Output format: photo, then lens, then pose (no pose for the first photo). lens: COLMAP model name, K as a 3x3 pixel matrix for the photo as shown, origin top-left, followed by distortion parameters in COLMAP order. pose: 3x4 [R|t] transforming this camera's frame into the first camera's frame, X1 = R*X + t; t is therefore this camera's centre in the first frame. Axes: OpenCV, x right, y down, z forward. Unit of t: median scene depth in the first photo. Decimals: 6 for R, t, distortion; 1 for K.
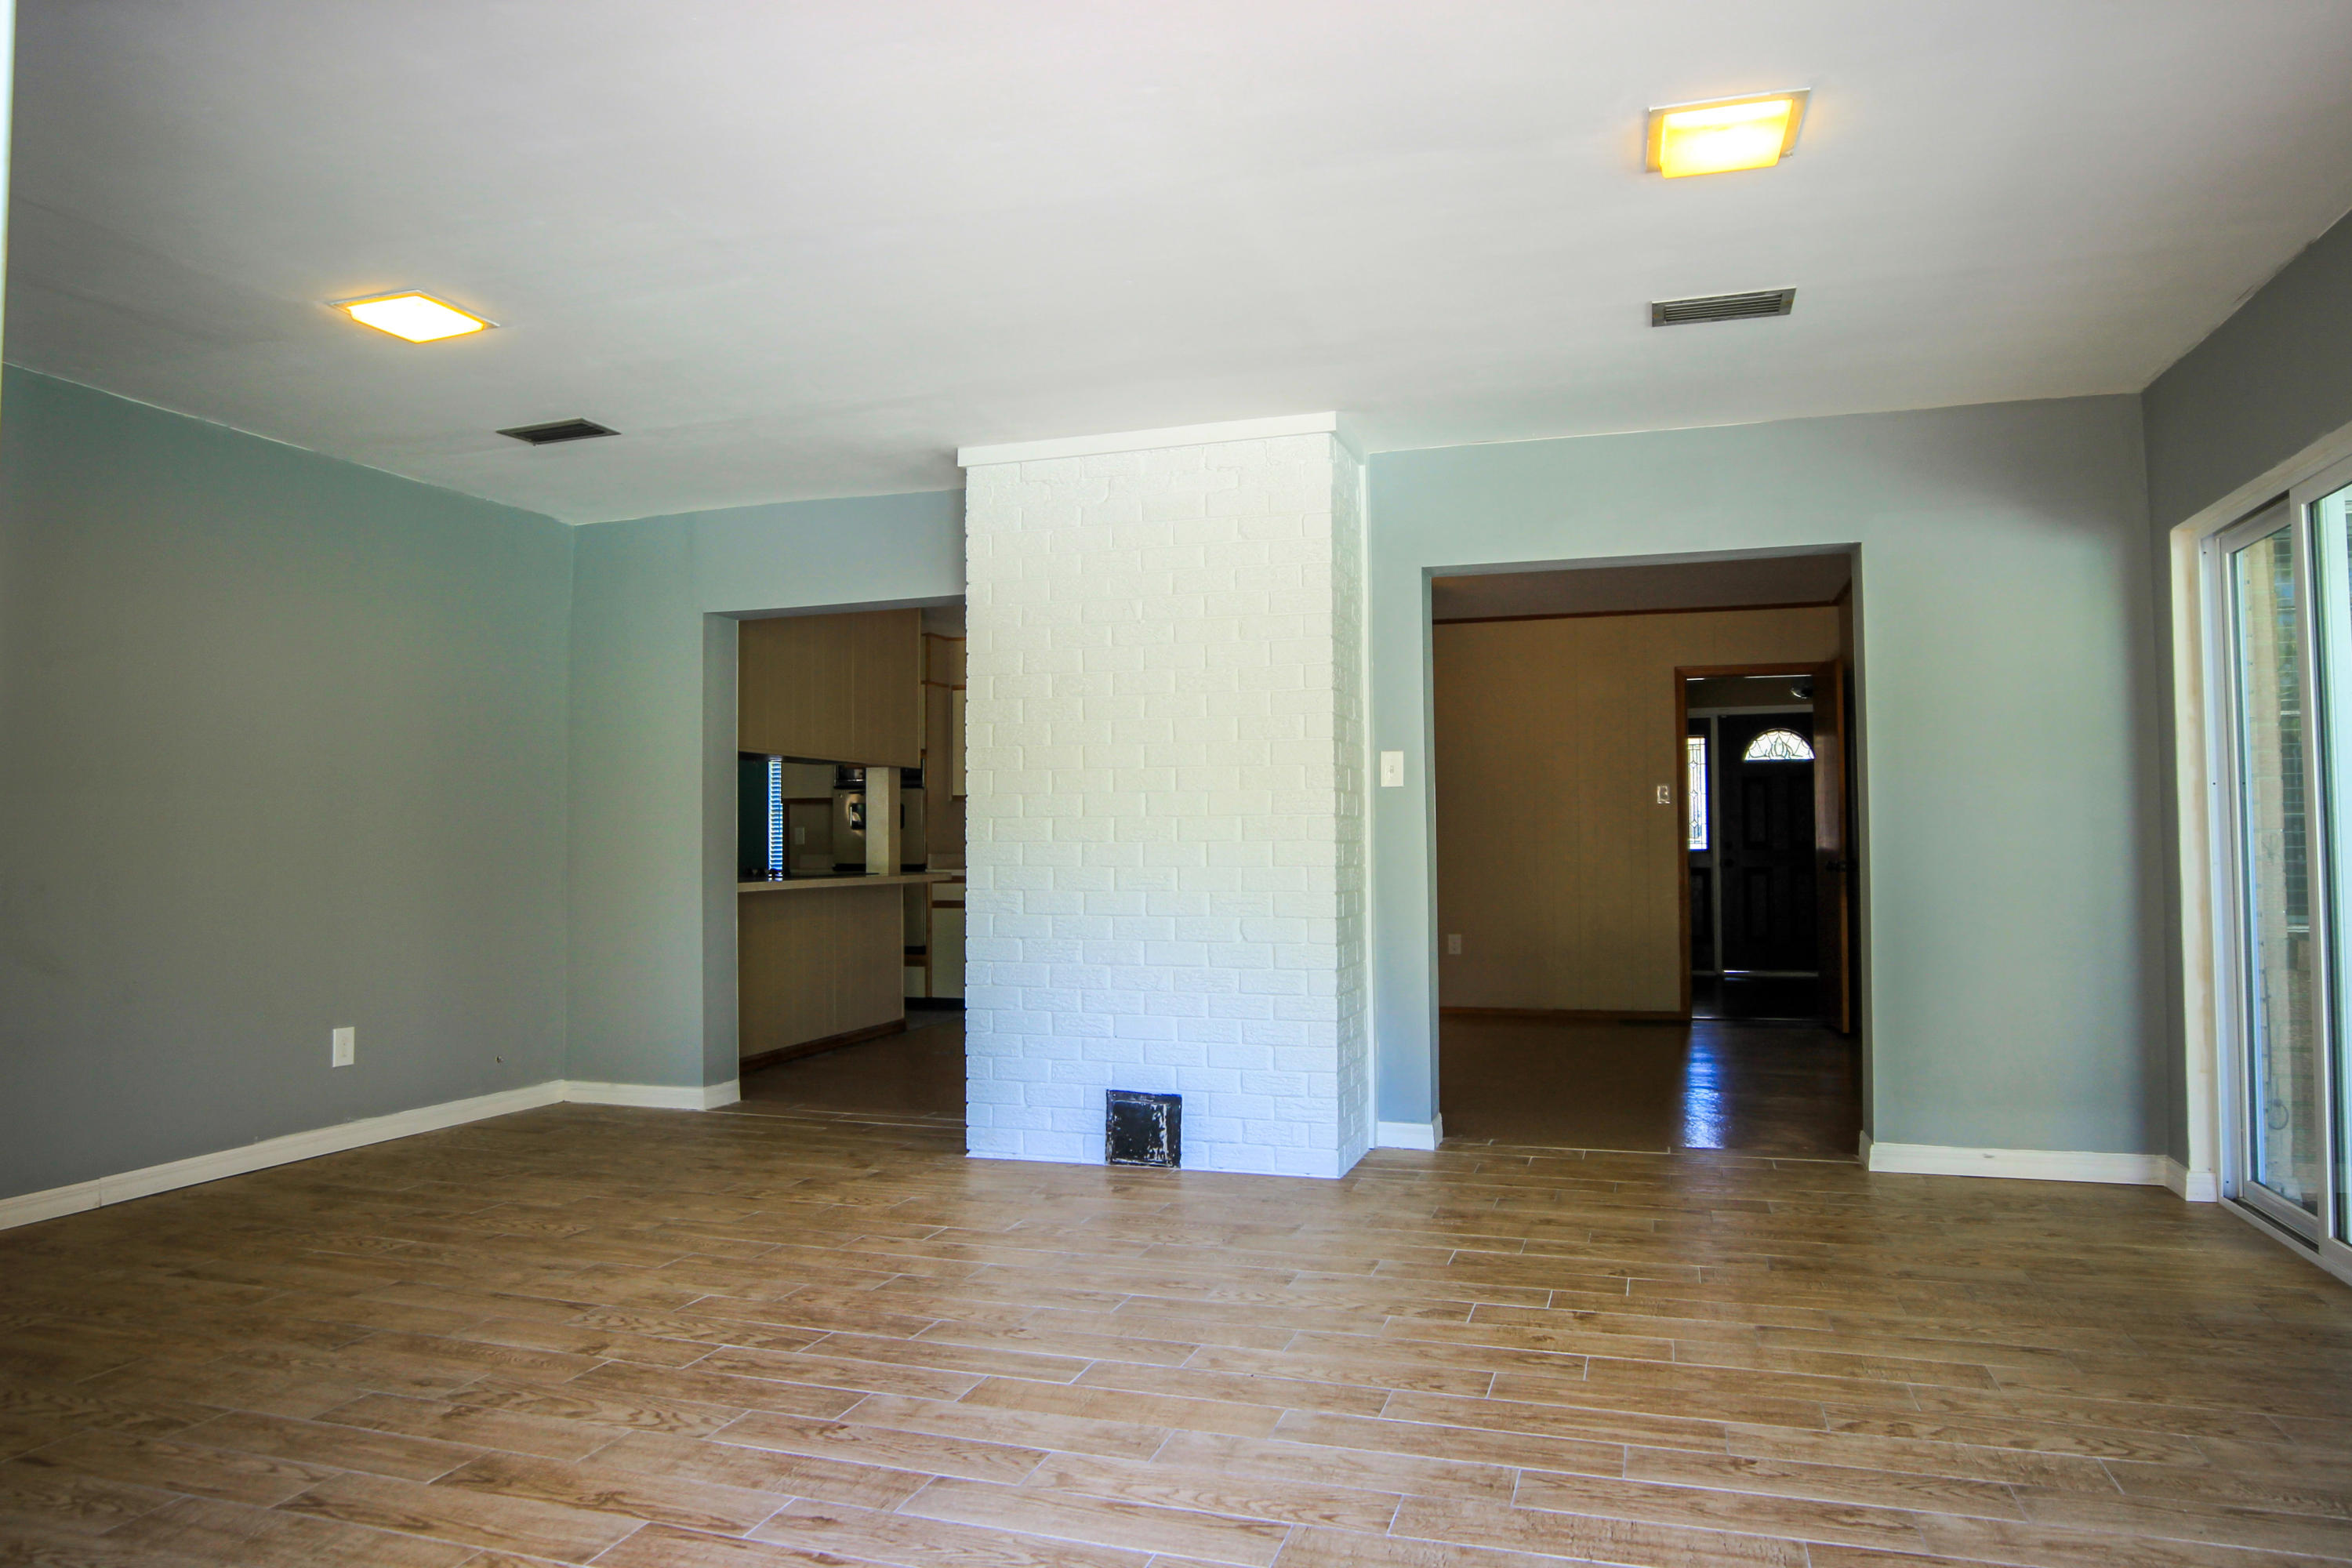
lens RADIAL K [[1530.8, 0, 1170.2], [0, 1530.8, 786.8], [0, 0, 1]] dist [-0.083537, 0.051841]
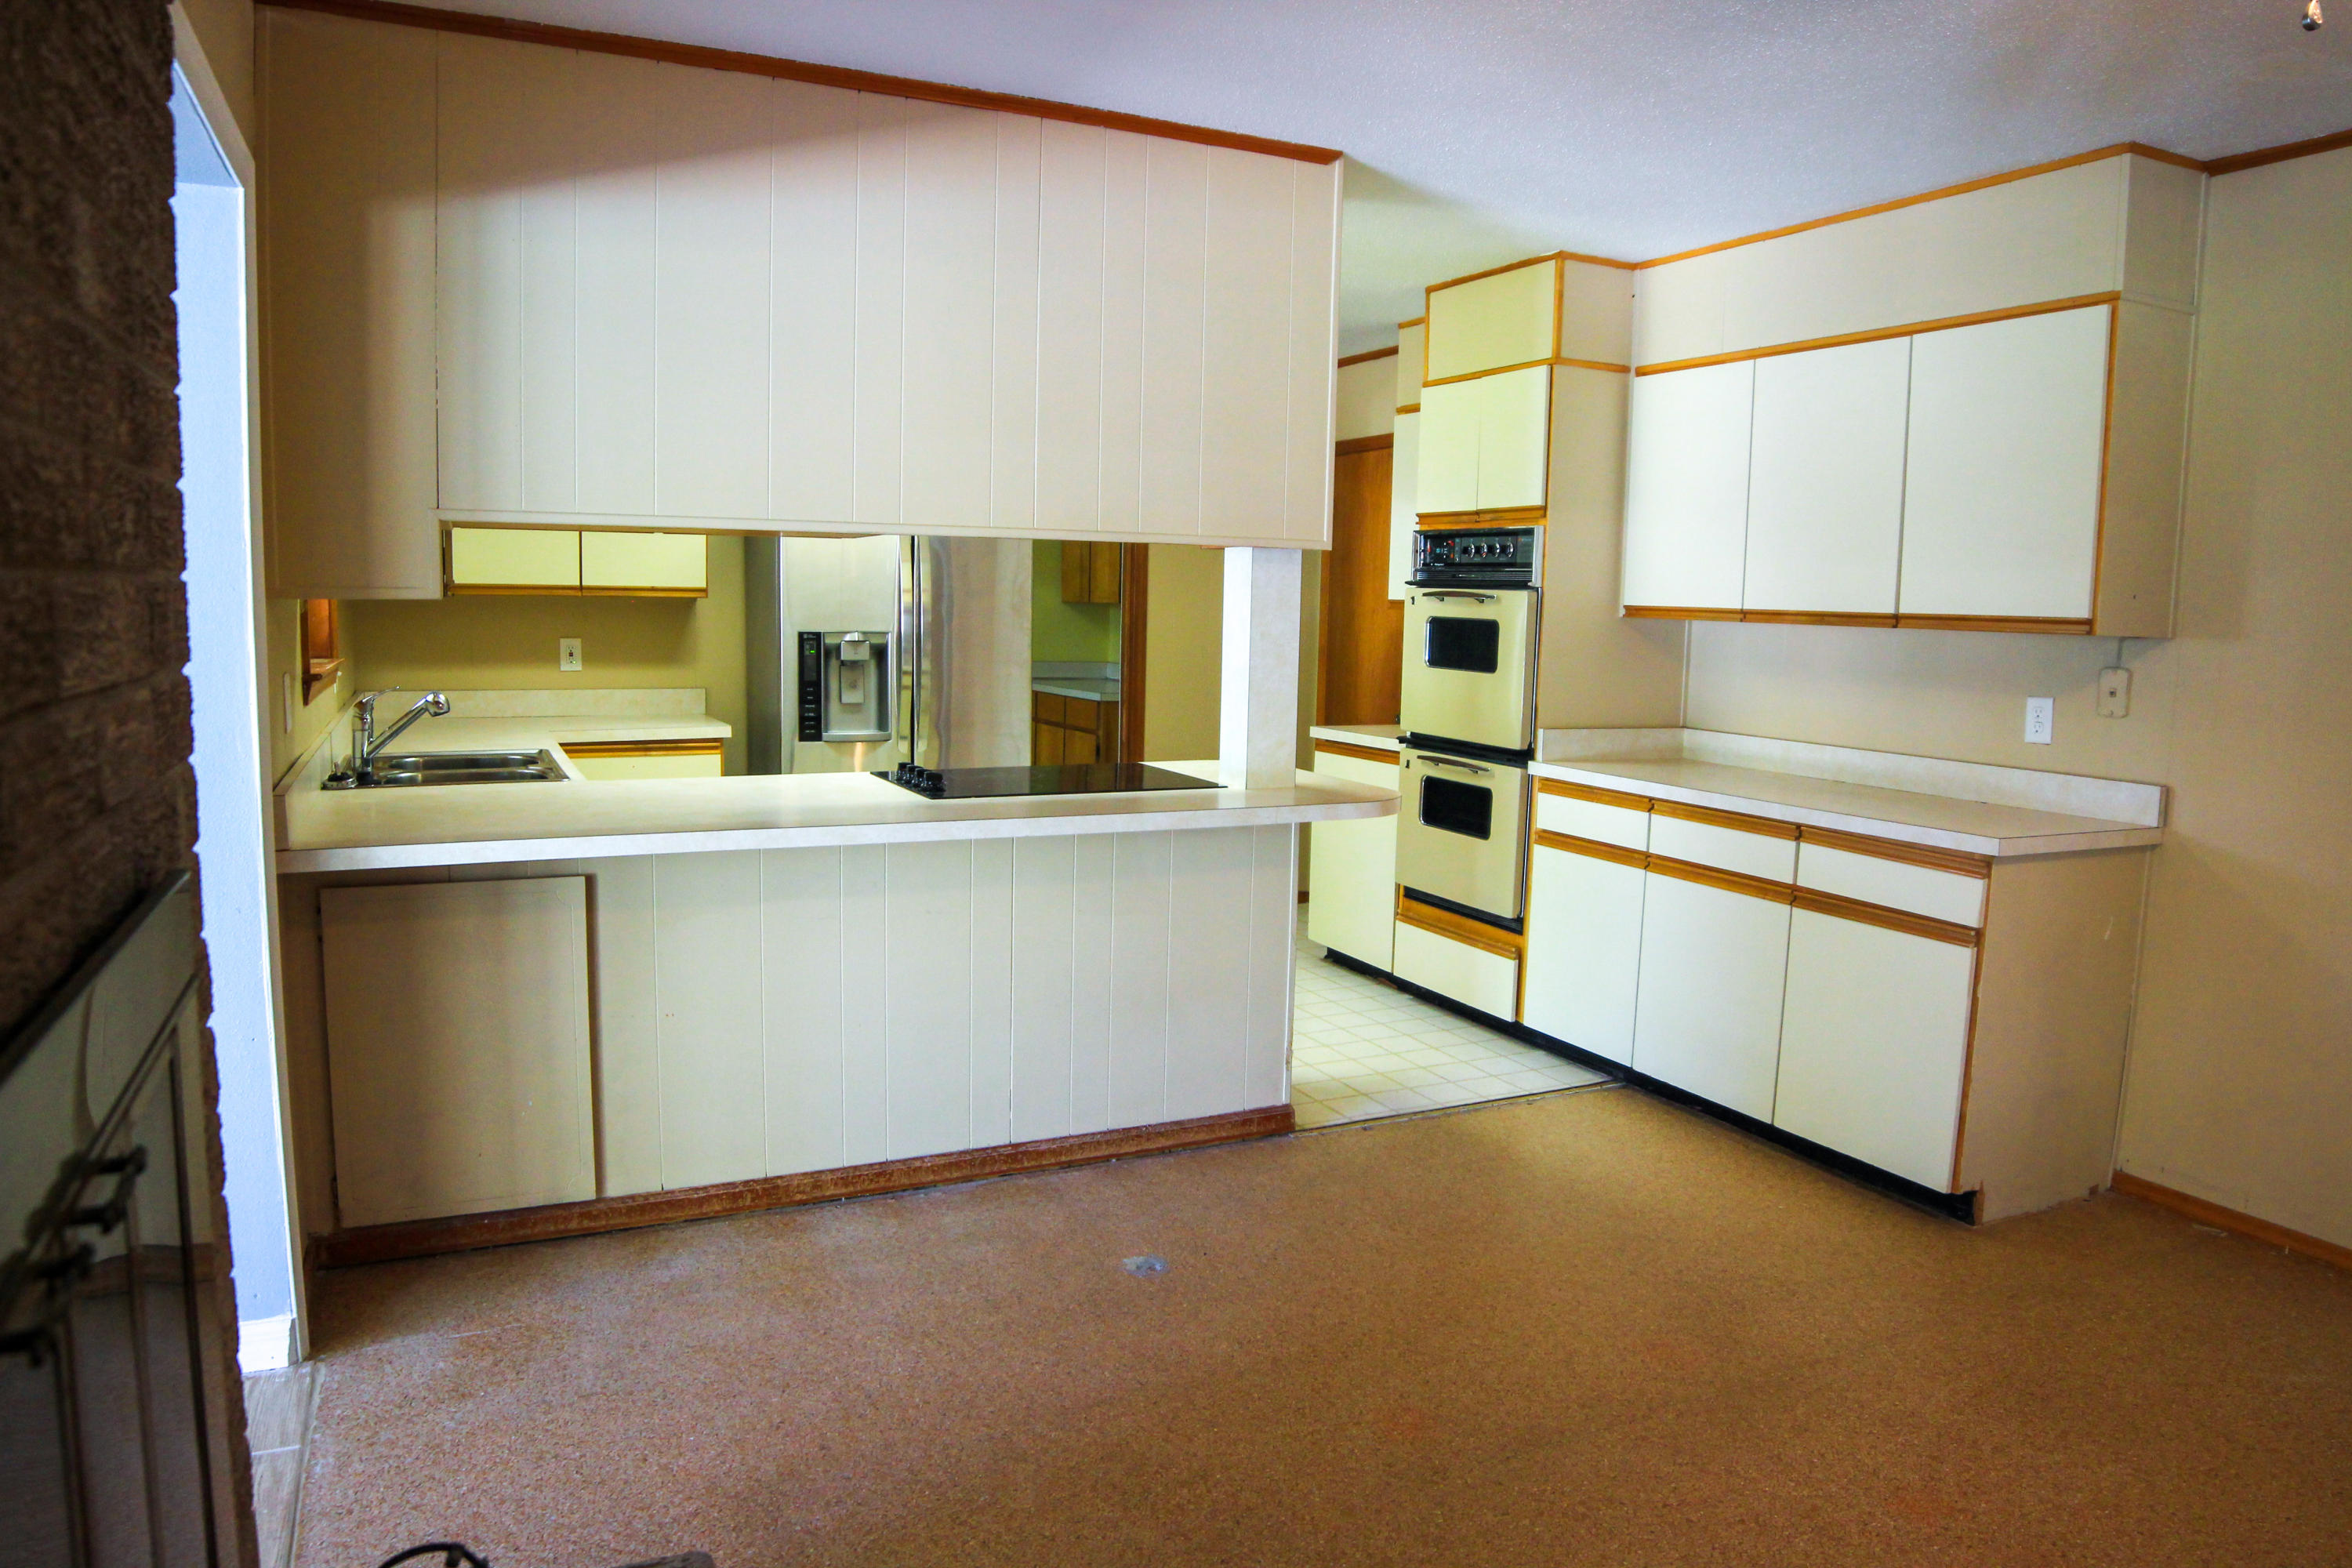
lens RADIAL K [[1530.8, 0, 1170.2], [0, 1530.8, 786.8], [0, 0, 1]] dist [-0.083537, 0.051841]
pose [[0.691107, 0.106964, -0.714793, 0.245225], [0.002969, 0.988560, 0.150802, -0.023635], [0.722746, -0.106342, 0.682883, 1.369628]]
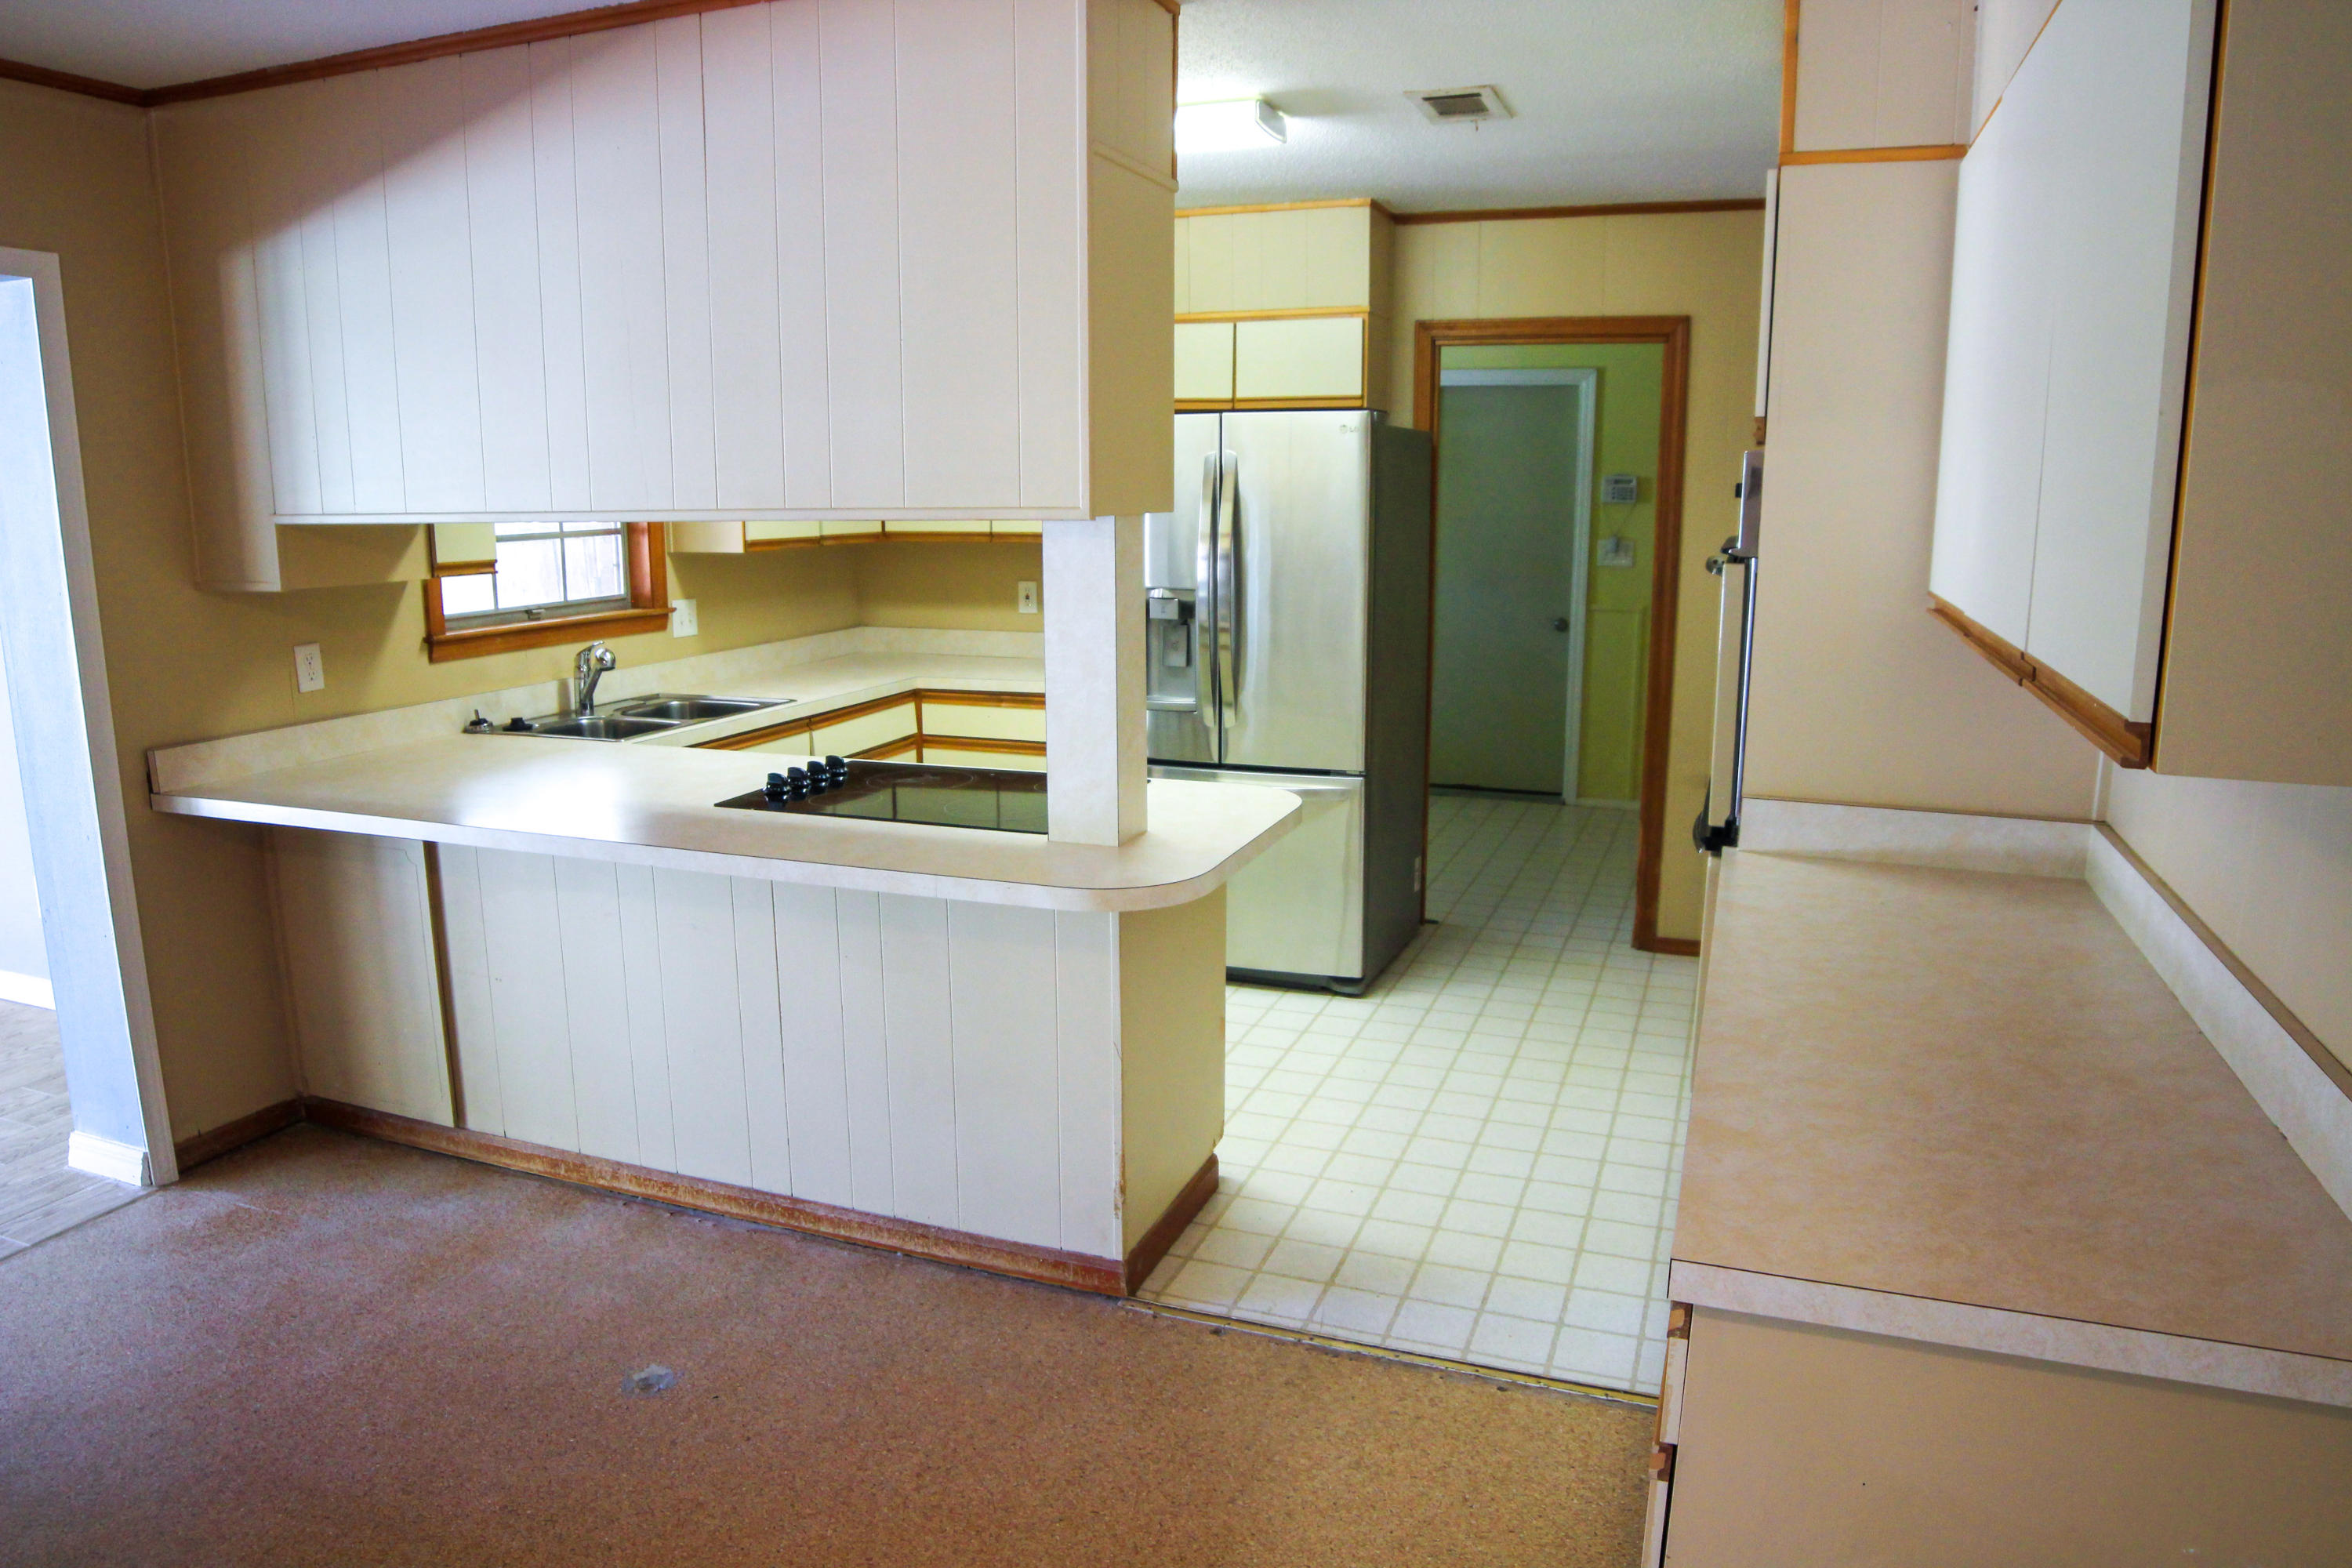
lens RADIAL K [[1530.8, 0, 1170.2], [0, 1530.8, 786.8], [0, 0, 1]] dist [-0.083537, 0.051841]
pose [[-0.060095, 0.204234, -0.977076, 0.285652], [0.045296, 0.978394, 0.201724, -0.044026], [0.997164, -0.032135, -0.068048, 2.117986]]
